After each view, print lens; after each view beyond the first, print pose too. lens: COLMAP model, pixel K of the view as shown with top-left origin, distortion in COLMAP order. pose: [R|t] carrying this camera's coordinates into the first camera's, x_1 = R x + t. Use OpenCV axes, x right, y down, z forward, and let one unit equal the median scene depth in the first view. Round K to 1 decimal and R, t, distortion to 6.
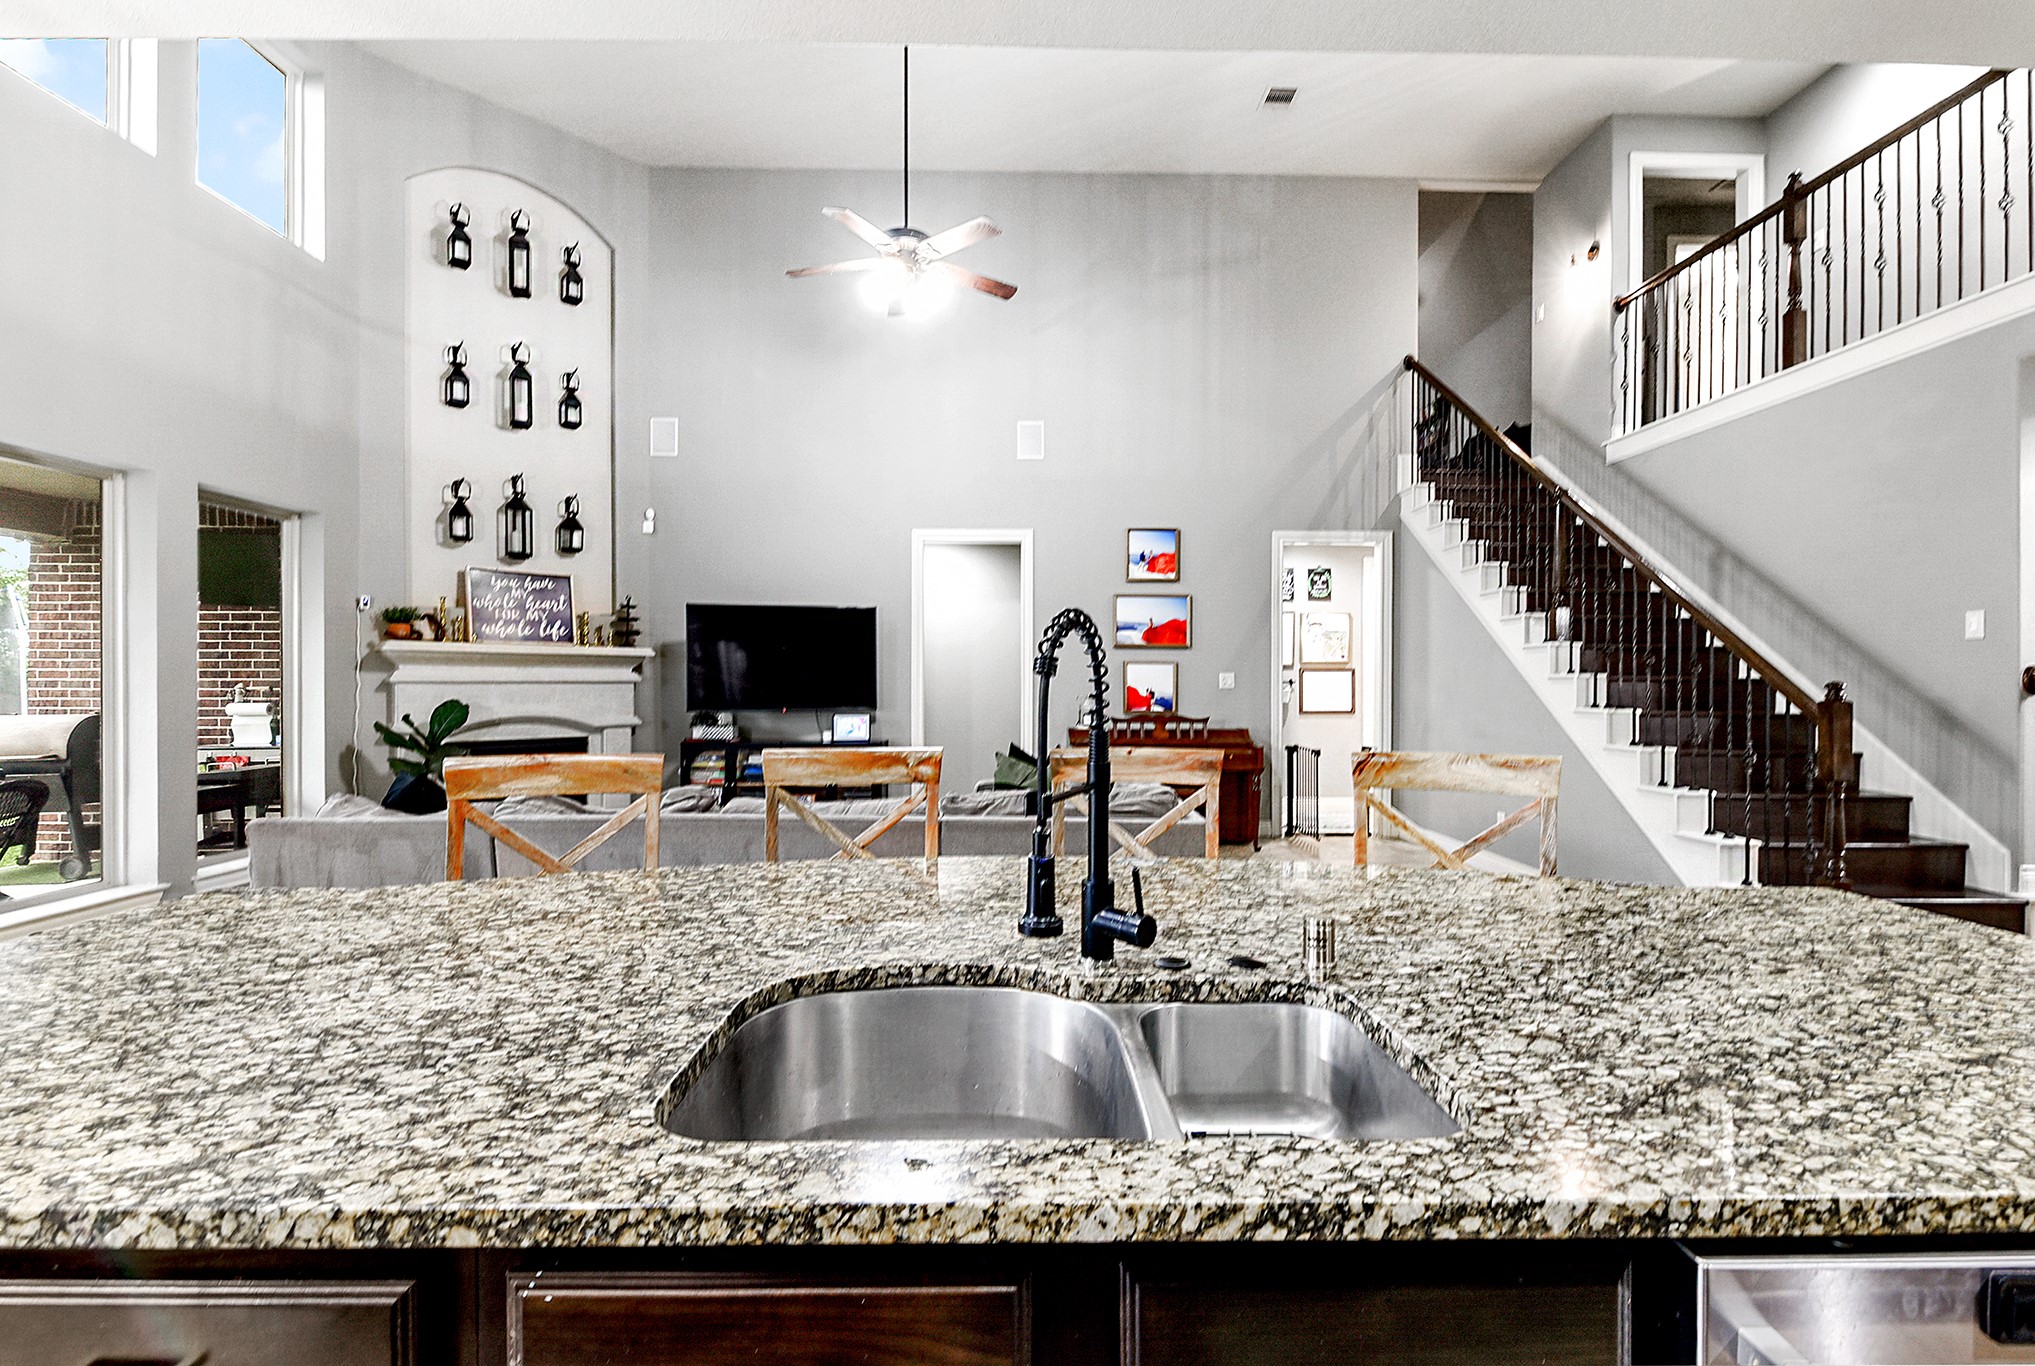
lens RADIAL K [[882.0, 0, 1021.6], [0, 882.0, 678.7], [0, 0, 1]] dist [0.015572, -0.009881]
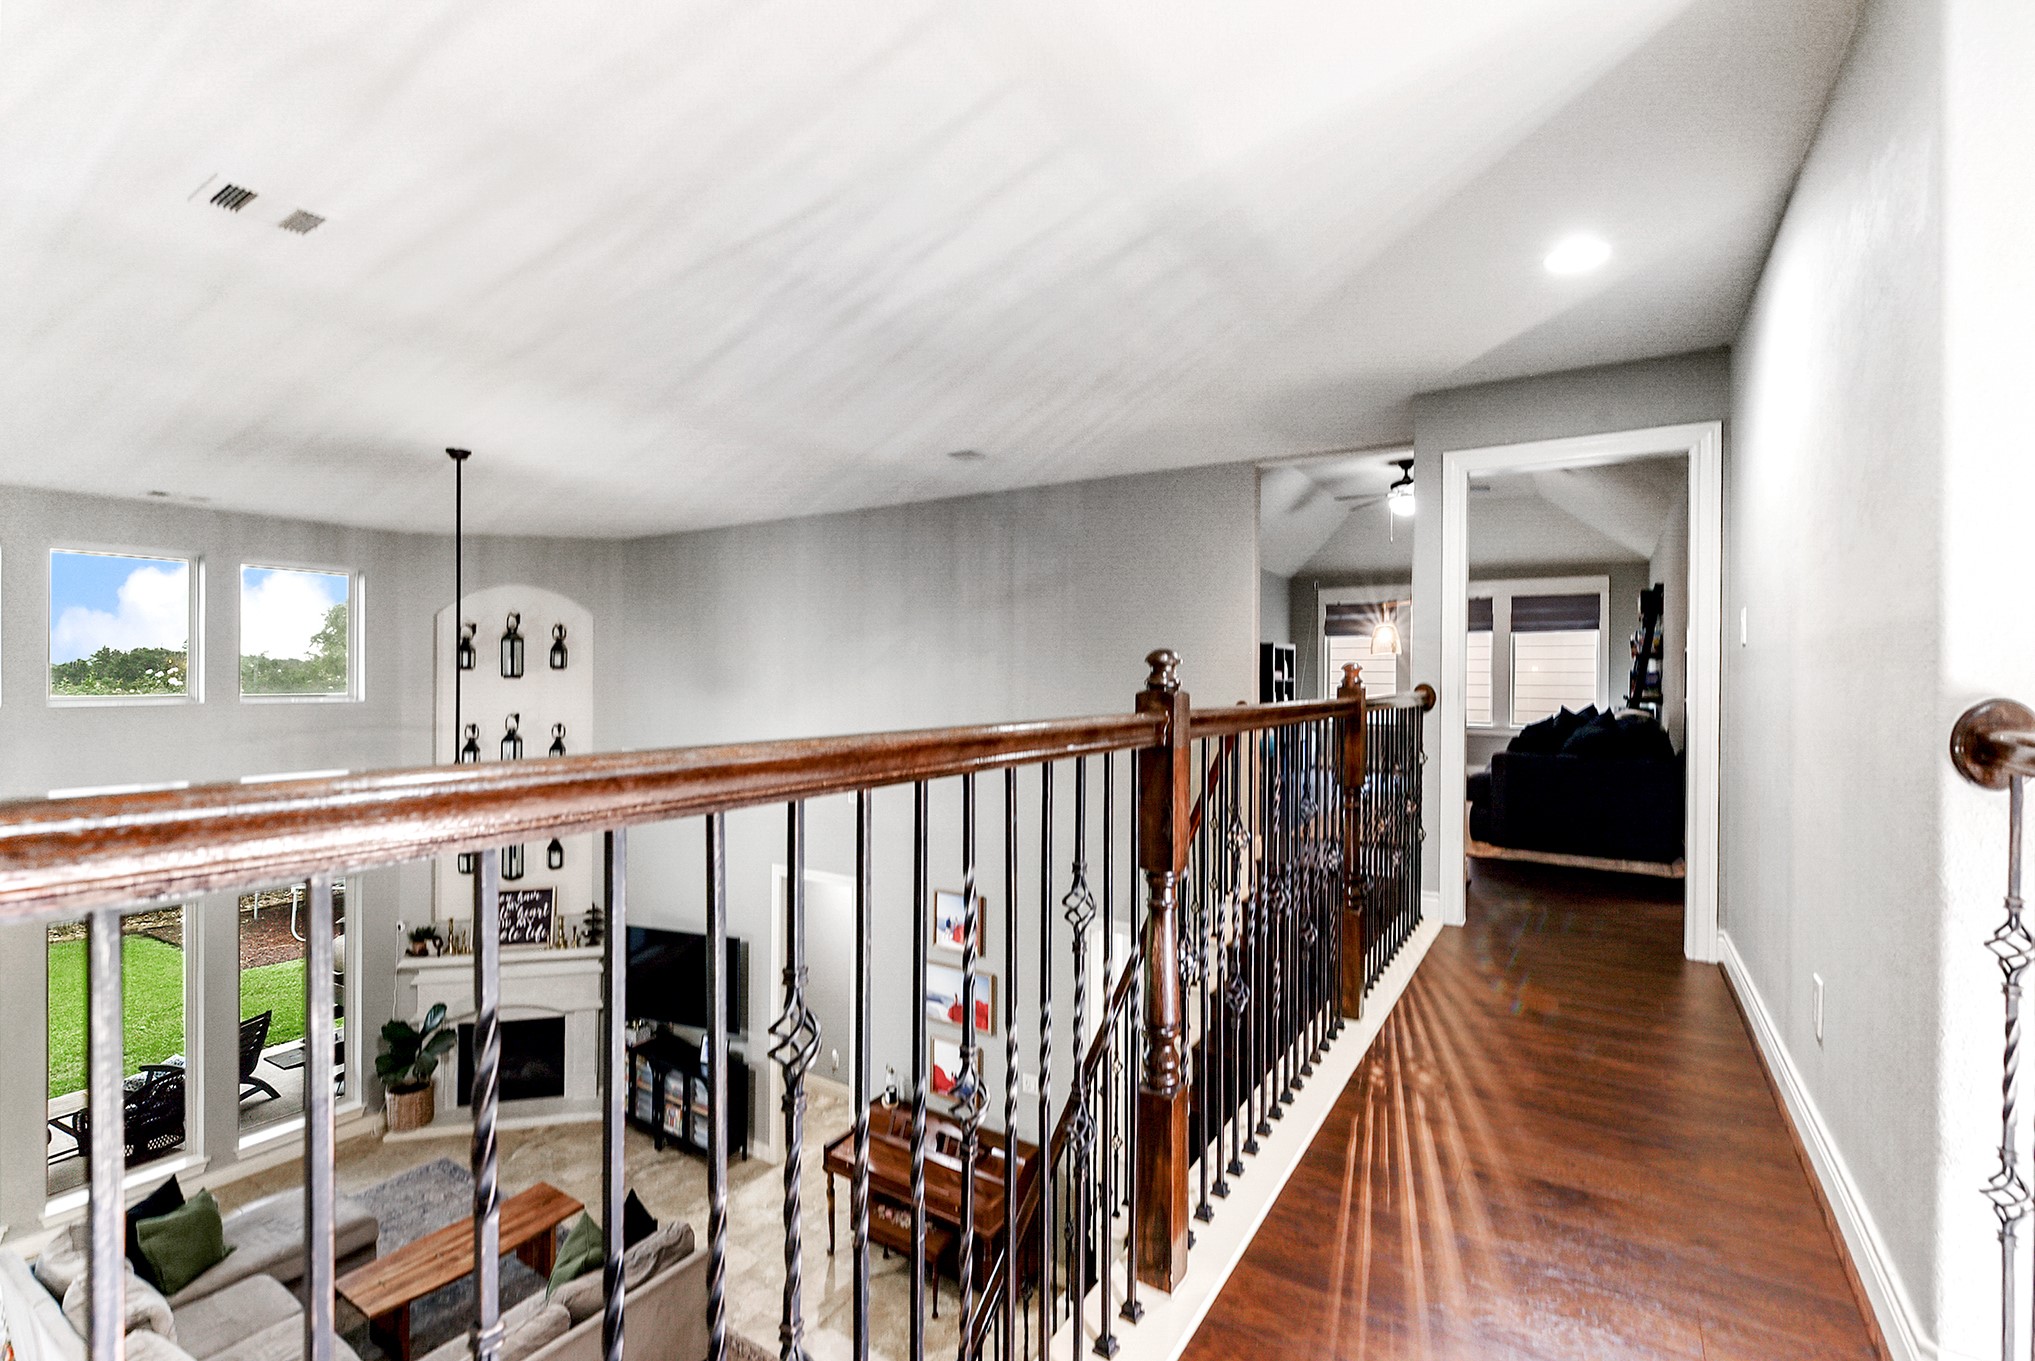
lens RADIAL K [[882.0, 0, 1021.6], [0, 882.0, 676.2], [0, 0, 1]] dist [0.015572, -0.009881]
pose [[0.842926, 0.000344, -0.538030, 0.780446], [0.001886, 0.999992, 0.003593, -0.447875], [0.538027, -0.004043, 0.842918, 0.315930]]
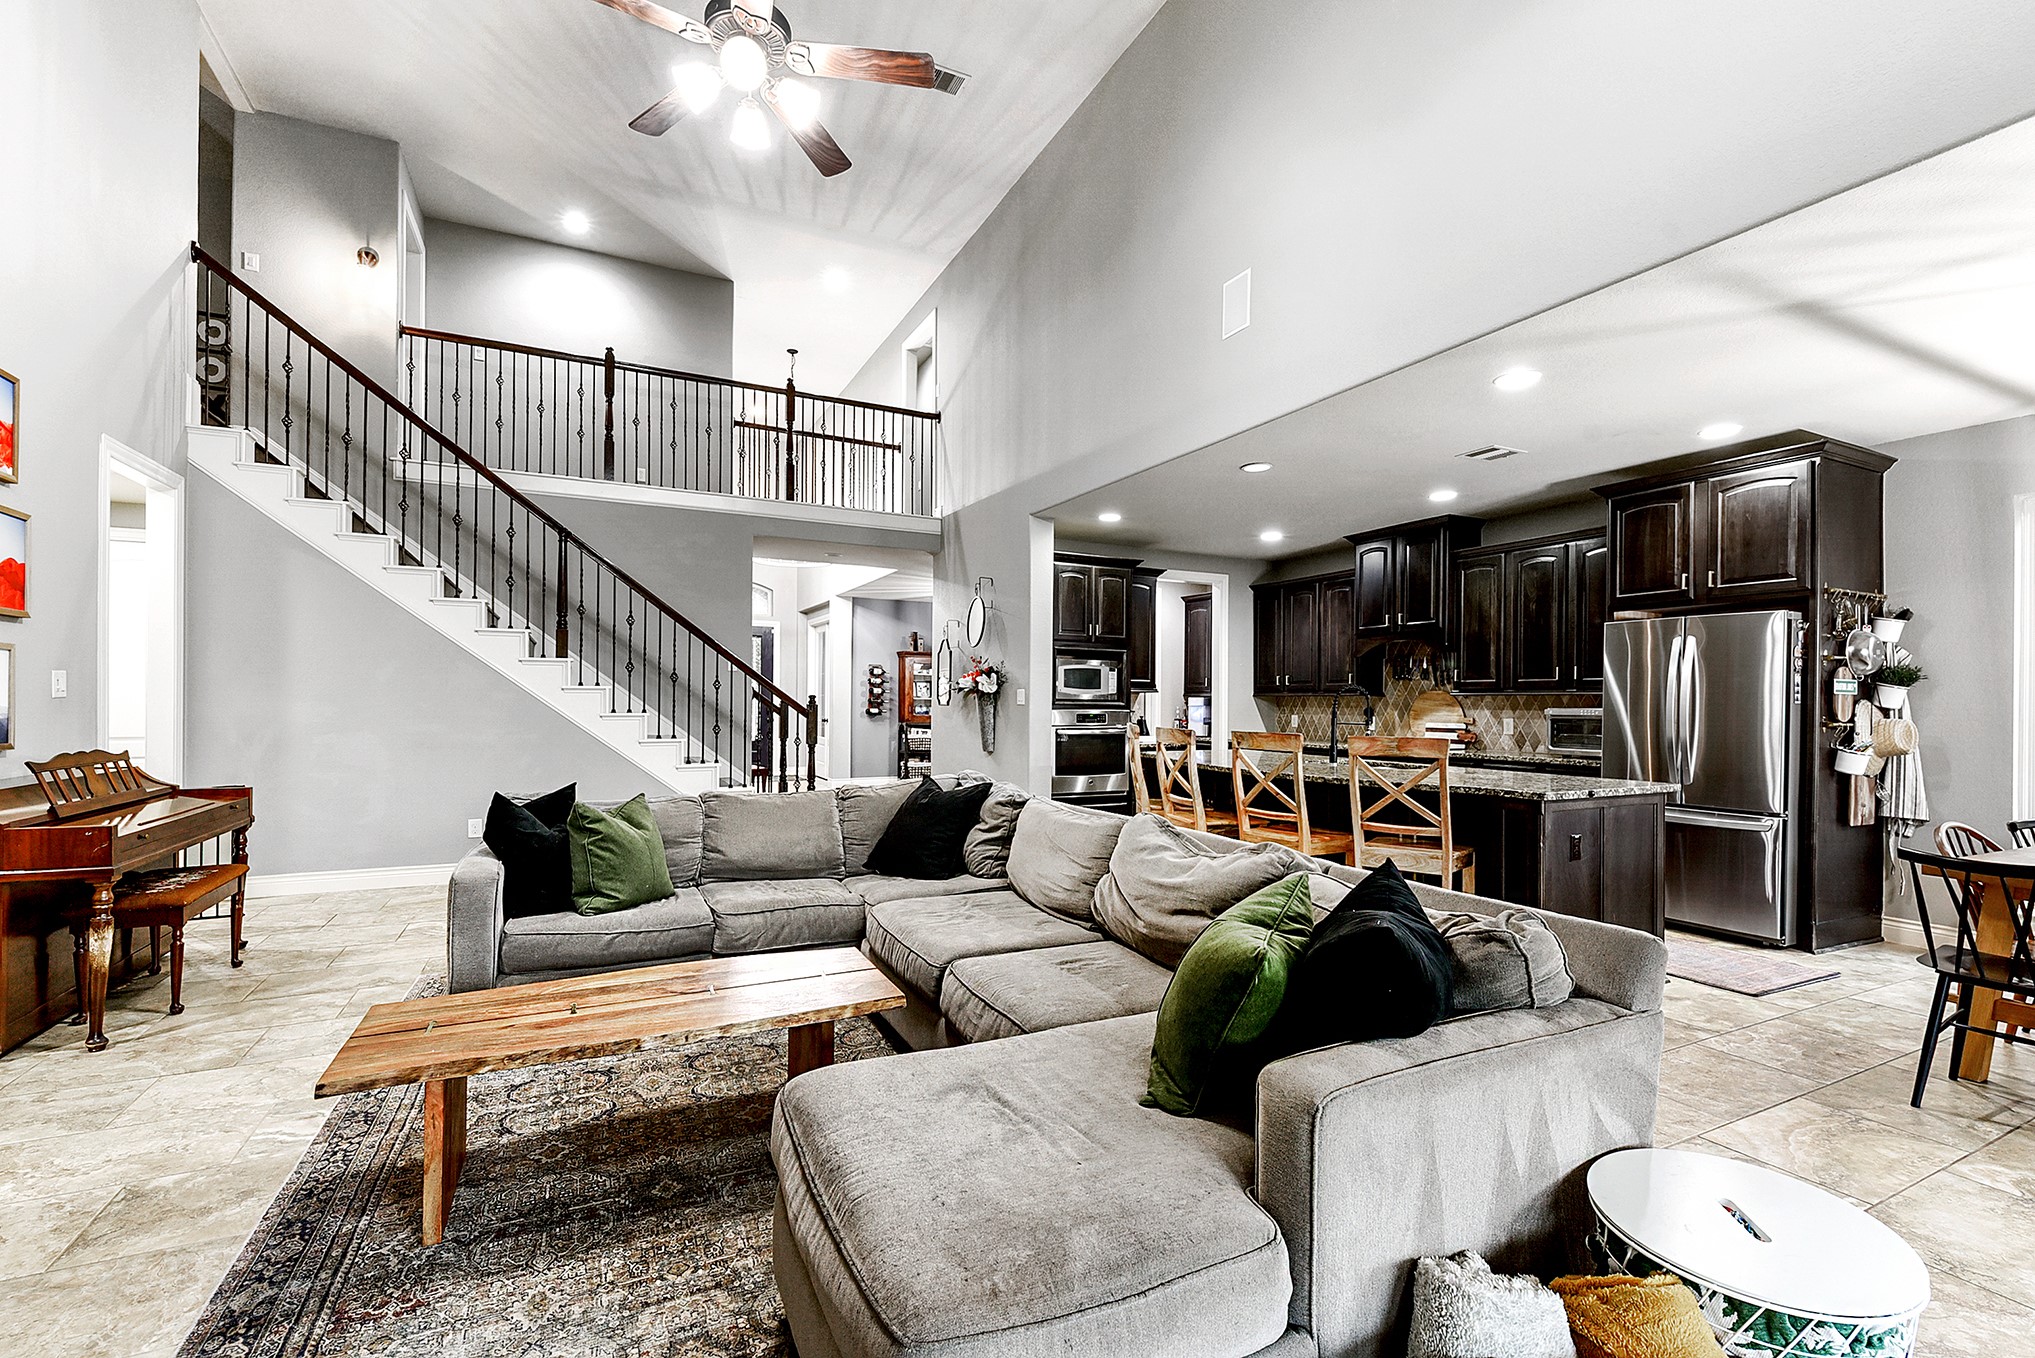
lens RADIAL K [[875.6, 0, 1018.8], [0, 875.6, 698.2], [0, 0, 1]] dist [0.000599, -0.000836]
pose [[-0.433655, -0.000361, 0.901079, -0.570314], [-0.016762, 0.999830, -0.007667, 0.012596], [-0.900923, -0.018429, -0.433588, 0.773555]]
